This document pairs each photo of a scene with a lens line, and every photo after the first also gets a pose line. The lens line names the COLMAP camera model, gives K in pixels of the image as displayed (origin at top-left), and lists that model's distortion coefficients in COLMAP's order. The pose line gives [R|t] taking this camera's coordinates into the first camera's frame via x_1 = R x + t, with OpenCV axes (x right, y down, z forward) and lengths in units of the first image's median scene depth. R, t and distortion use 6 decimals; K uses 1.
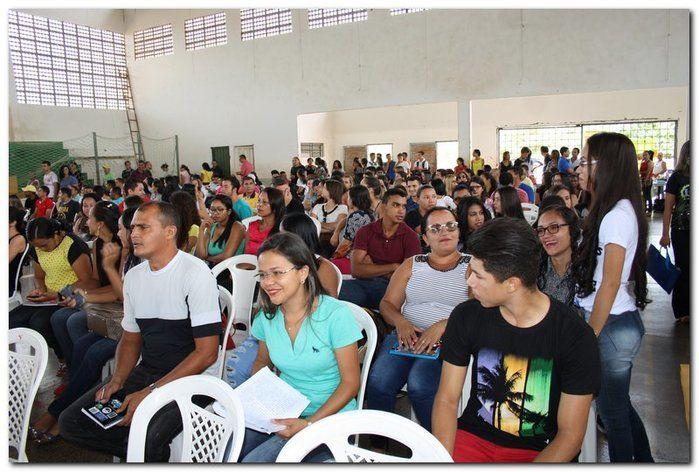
lens RADIAL K [[568.3, 0, 349.5], [0, 568.3, 236.0], [0, 0, 1]] dist [-0.158868, 0.160496]
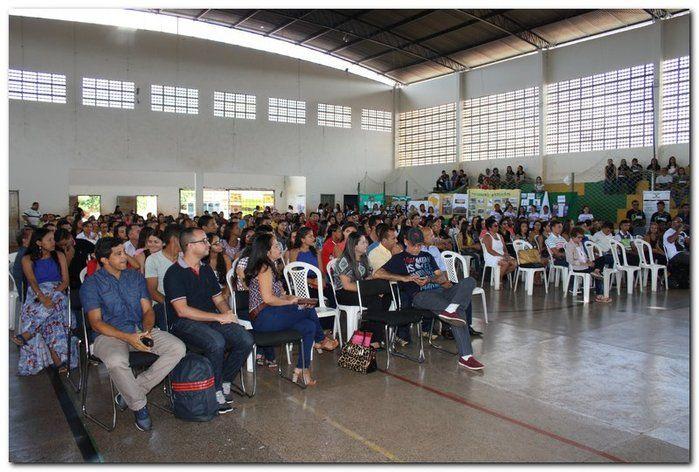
lens RADIAL K [[568.3, 0, 349.5], [0, 568.3, 236.0], [0, 0, 1]] dist [-0.158868, 0.160496]
pose [[0.450847, -0.010981, 0.892534, -0.840663], [0.101965, 0.994012, -0.039276, 0.040373], [-0.886758, 0.108715, 0.449267, -0.077891]]
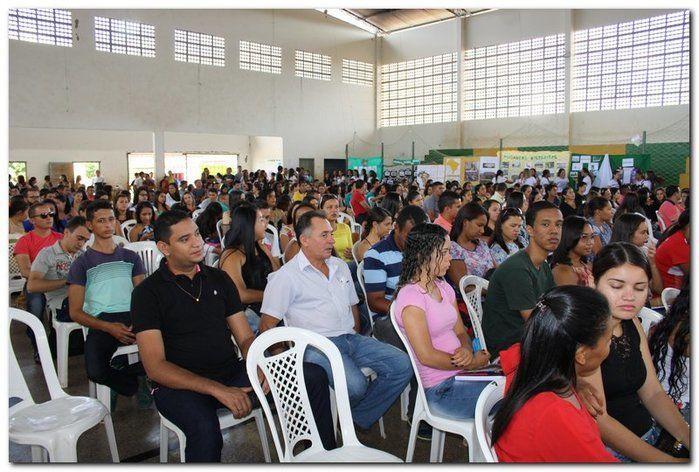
lens RADIAL K [[558.5, 0, 349.5], [0, 558.5, 236.0], [0, 0, 1]] dist [-0.164935, 0.143648]
pose [[0.304059, -0.075743, 0.949637, -0.698941], [0.122899, 0.991623, 0.039742, 0.001737], [-0.944693, 0.104626, 0.310821, 0.172629]]
